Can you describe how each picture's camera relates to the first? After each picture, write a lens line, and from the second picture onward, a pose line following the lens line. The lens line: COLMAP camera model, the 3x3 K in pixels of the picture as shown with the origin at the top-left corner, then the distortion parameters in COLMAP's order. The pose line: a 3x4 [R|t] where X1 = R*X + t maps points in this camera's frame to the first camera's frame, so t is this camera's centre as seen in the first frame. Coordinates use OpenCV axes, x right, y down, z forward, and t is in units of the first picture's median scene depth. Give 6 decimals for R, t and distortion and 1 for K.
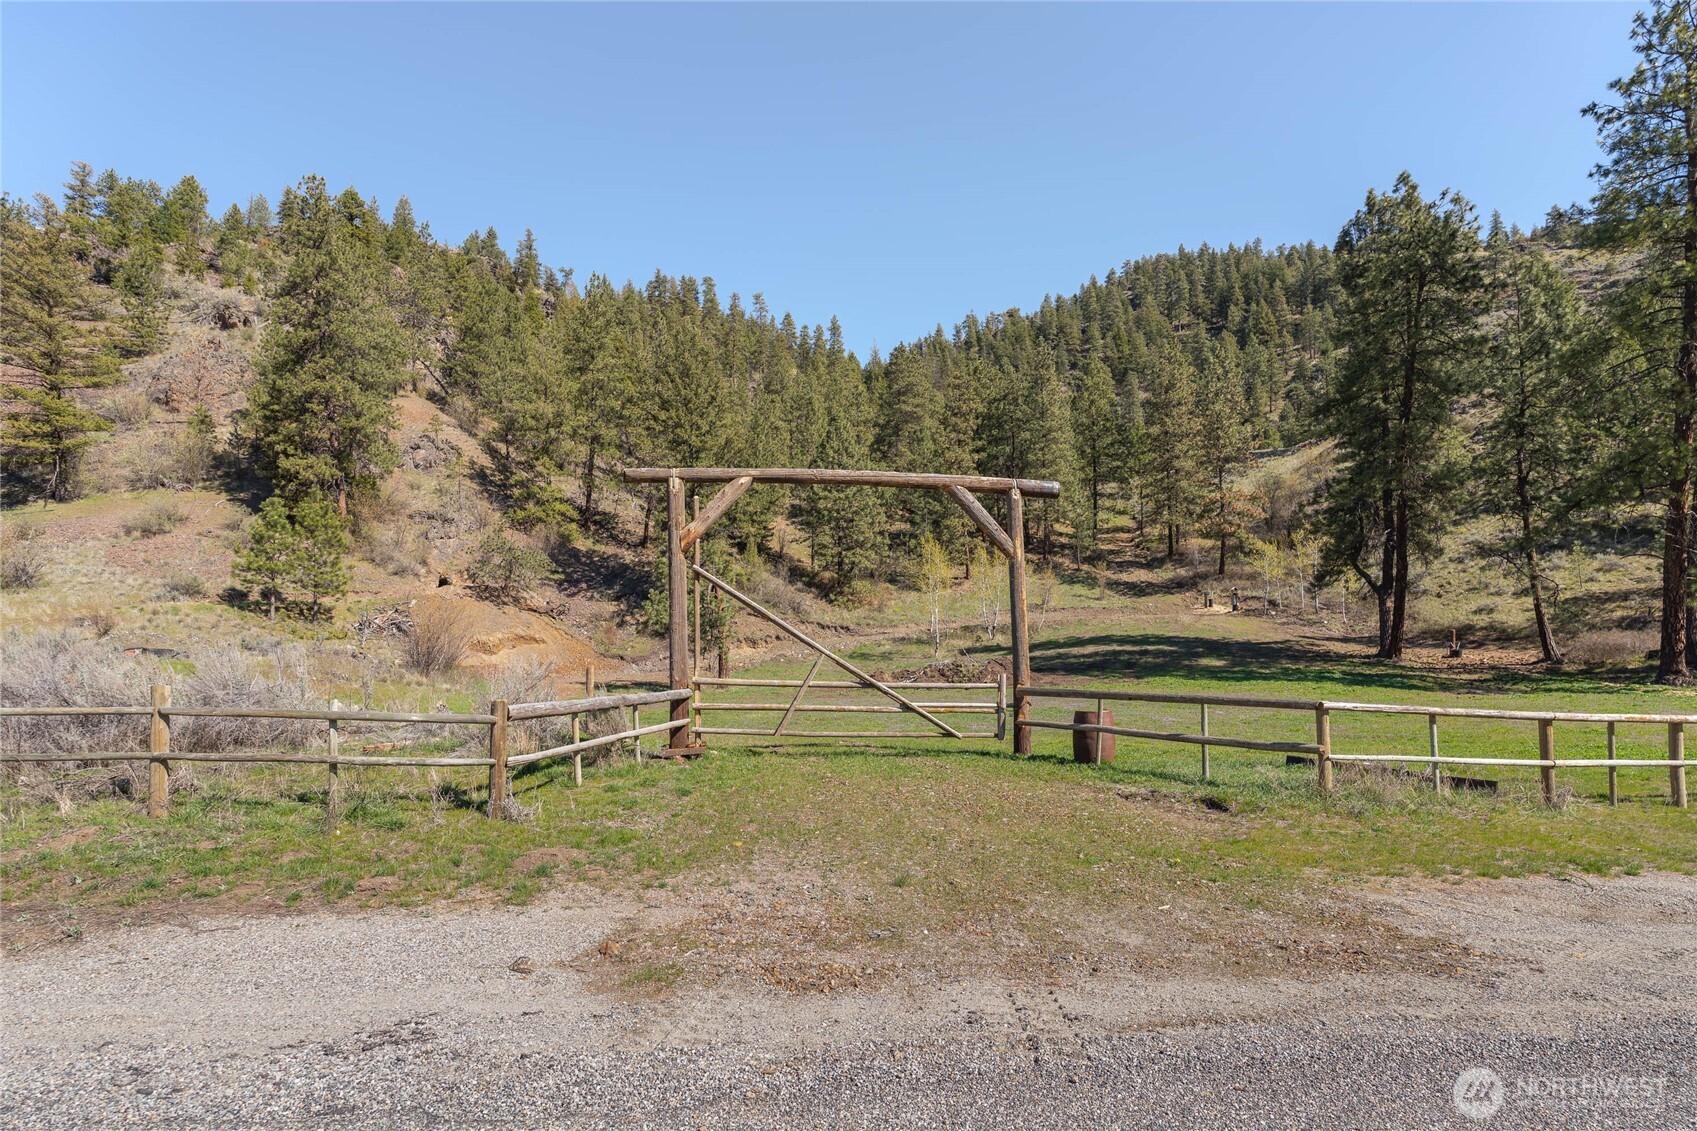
lens RADIAL K [[882.4, 0, 854.9], [0, 882.4, 635.4], [0, 0, 1]] dist [0.000274, 0.000037]
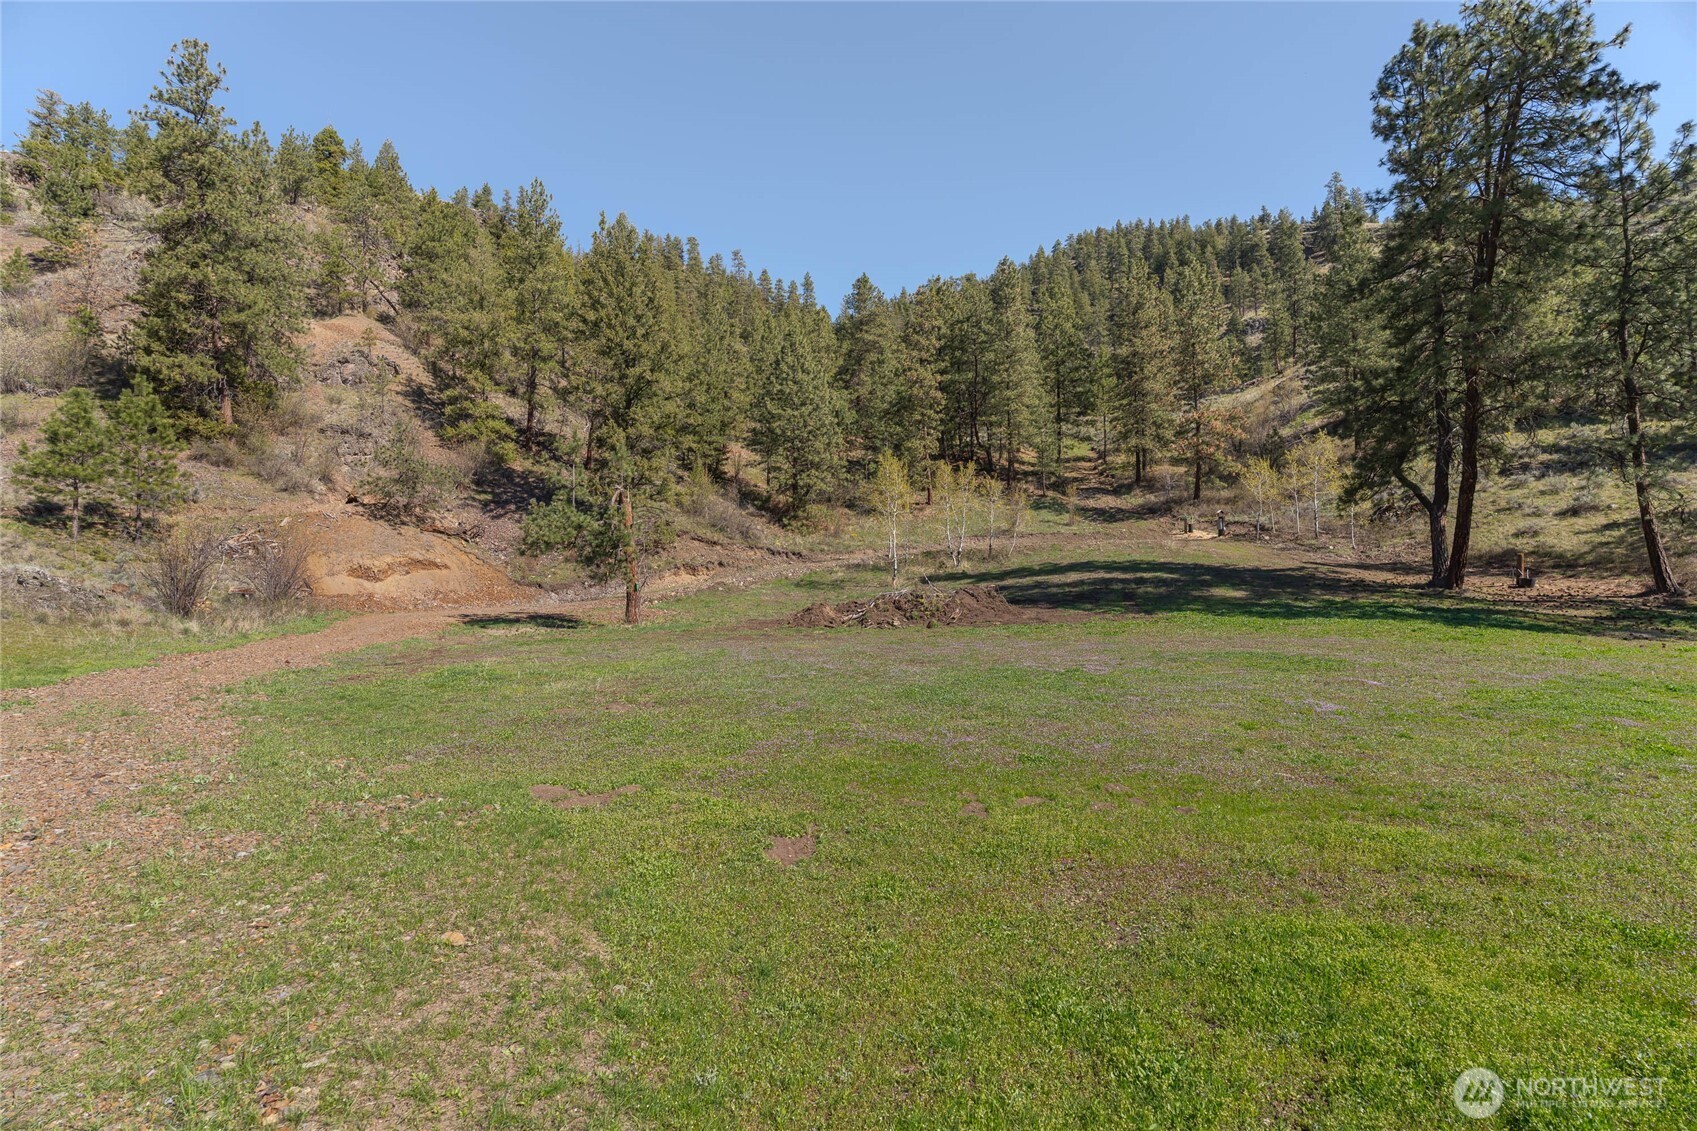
lens RADIAL K [[760.2, 0, 848.5], [0, 760.2, 565.5], [0, 0, 1]] dist [-0.000120, 0.000048]
pose [[0.999749, 0.002893, 0.022236, 0.023148], [-0.002843, 0.999993, -0.002299, 0.004806], [-0.022243, 0.002235, 0.999750, 0.188945]]
